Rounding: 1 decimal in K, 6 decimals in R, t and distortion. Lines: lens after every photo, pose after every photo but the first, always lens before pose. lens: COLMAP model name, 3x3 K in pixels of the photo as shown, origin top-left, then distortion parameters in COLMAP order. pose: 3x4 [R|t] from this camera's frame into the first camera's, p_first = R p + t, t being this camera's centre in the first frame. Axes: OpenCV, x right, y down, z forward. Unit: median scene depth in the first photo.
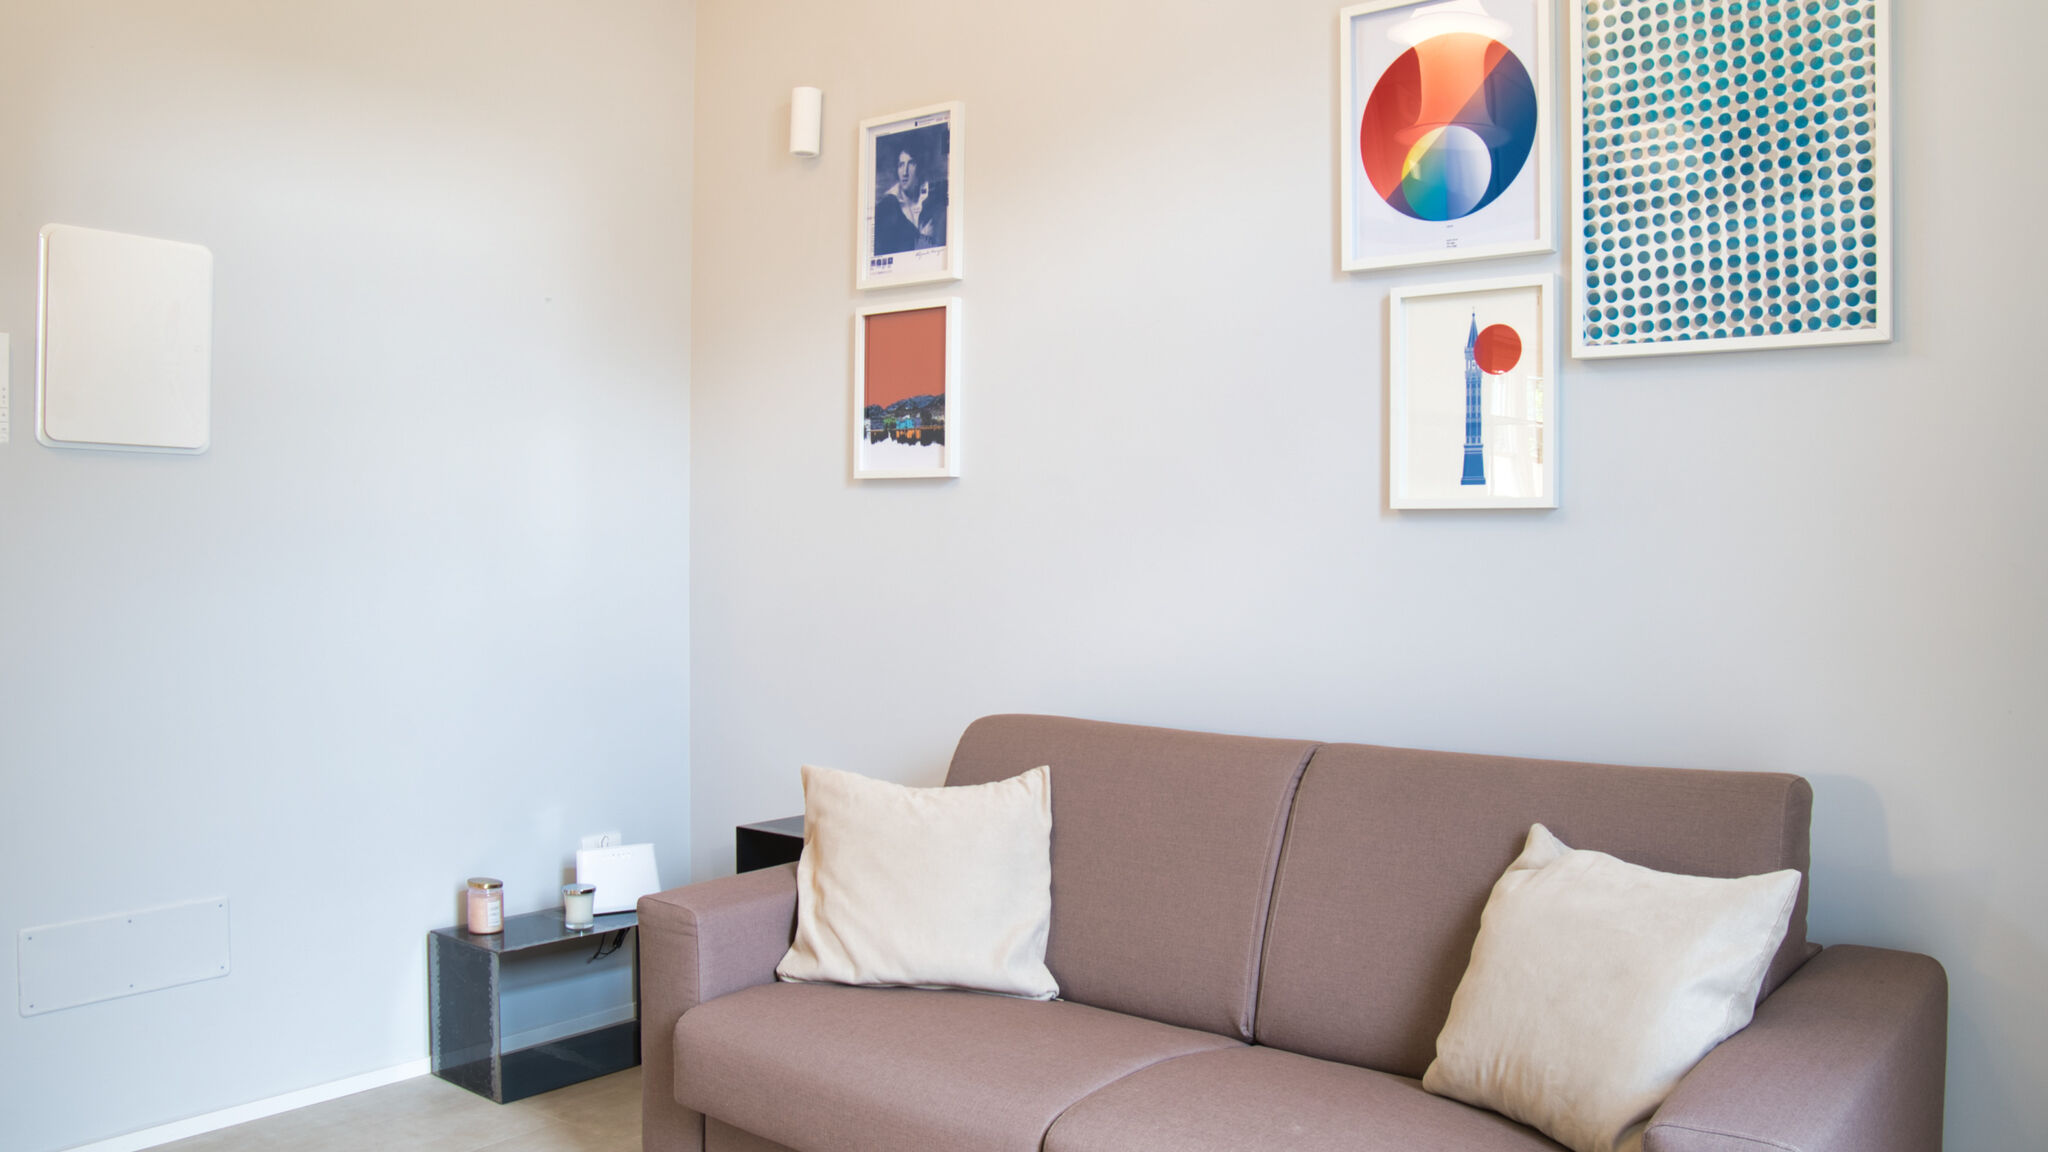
lens RADIAL K [[1567.3, 0, 1024.0], [0, 1567.3, 576.0], [0, 0, 1]] dist [-0.113364, 0.051397]
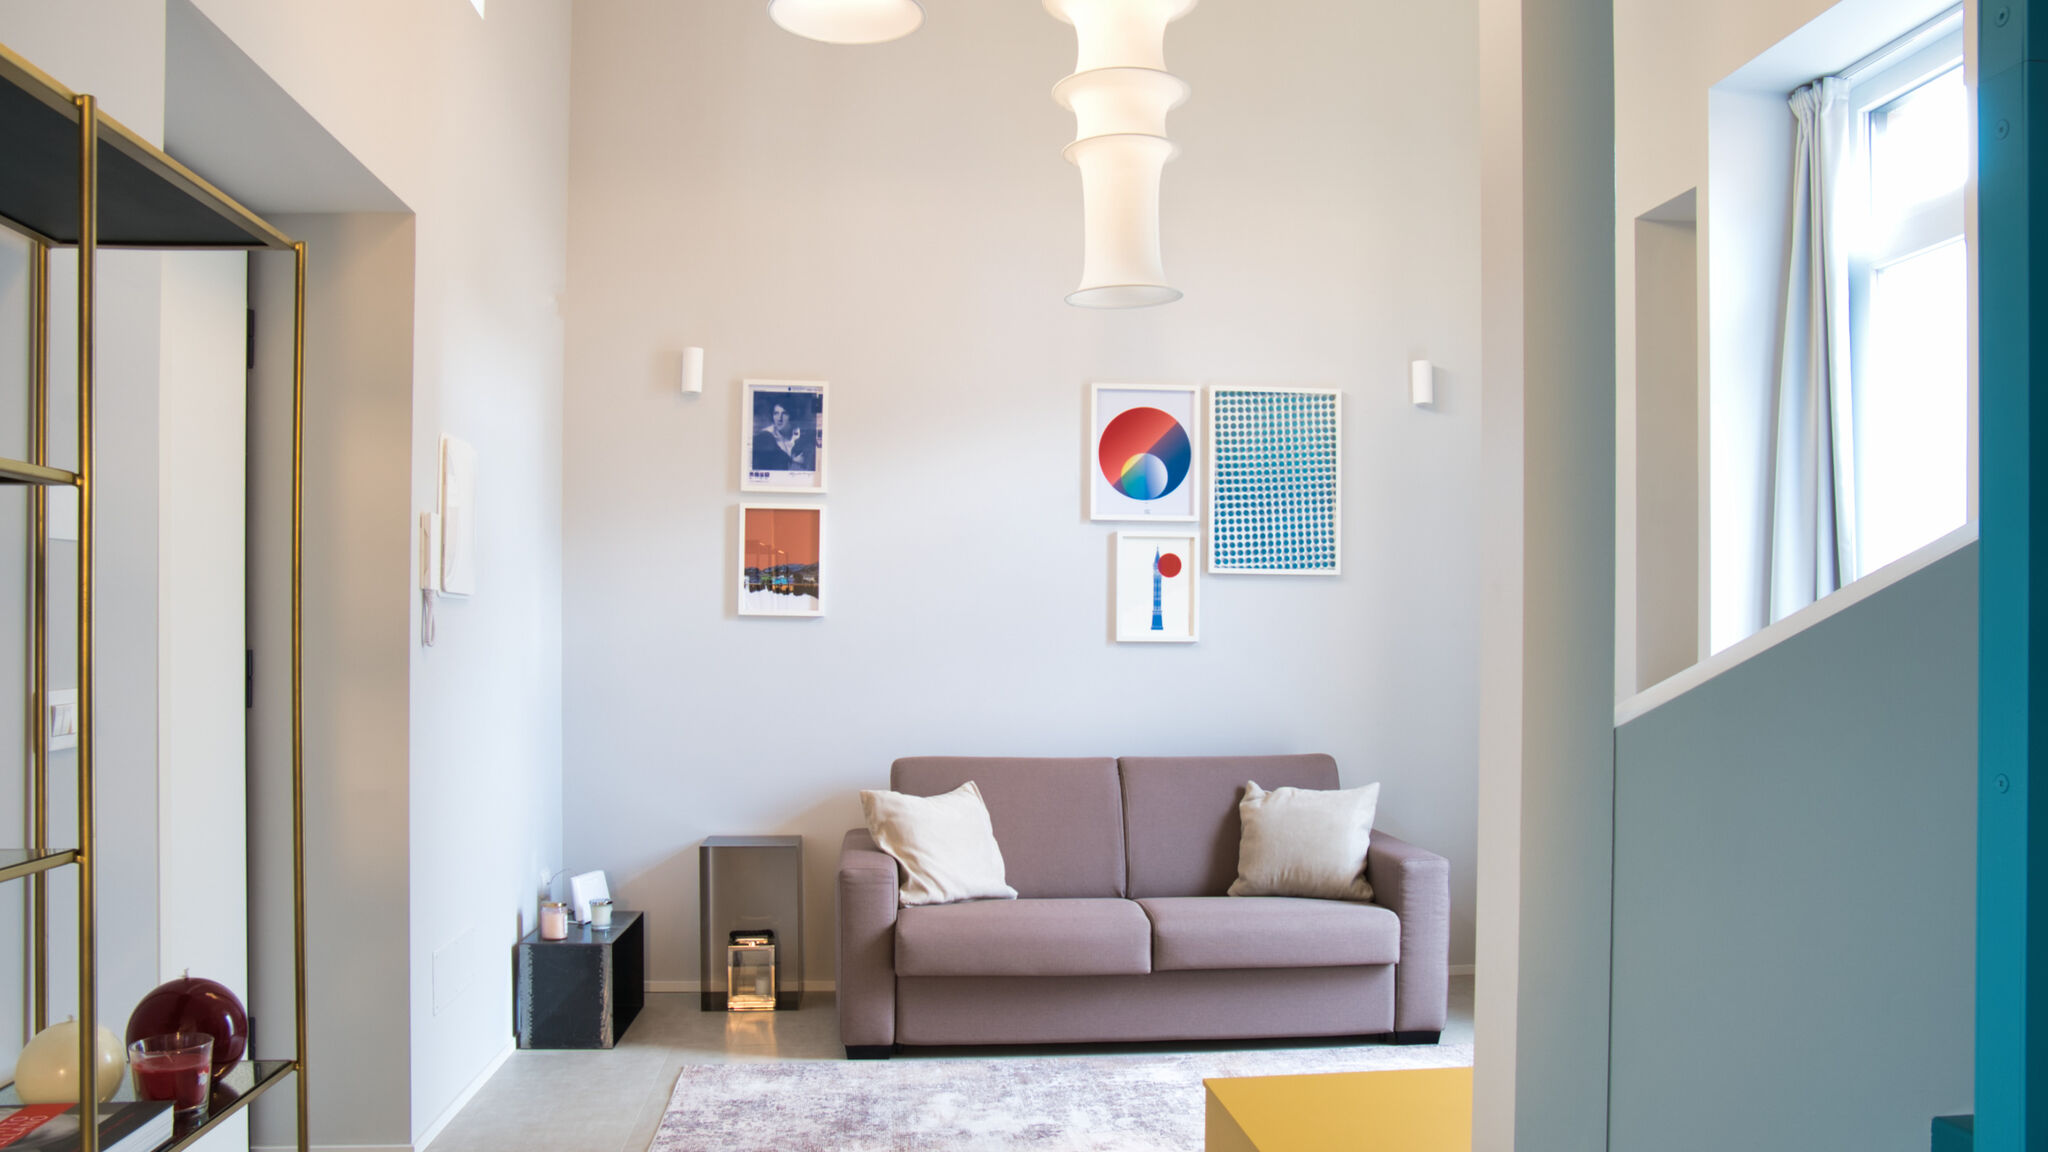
lens RADIAL K [[1553.0, 0, 1024.7], [0, 1553.0, 690.5], [0, 0, 1]] dist [-0.138320, 0.105111]
pose [[0.723245, -0.022893, 0.690212, -1.244018], [0.010973, 0.999705, 0.021660, -0.024167], [-0.690504, -0.008092, 0.723283, -0.367012]]
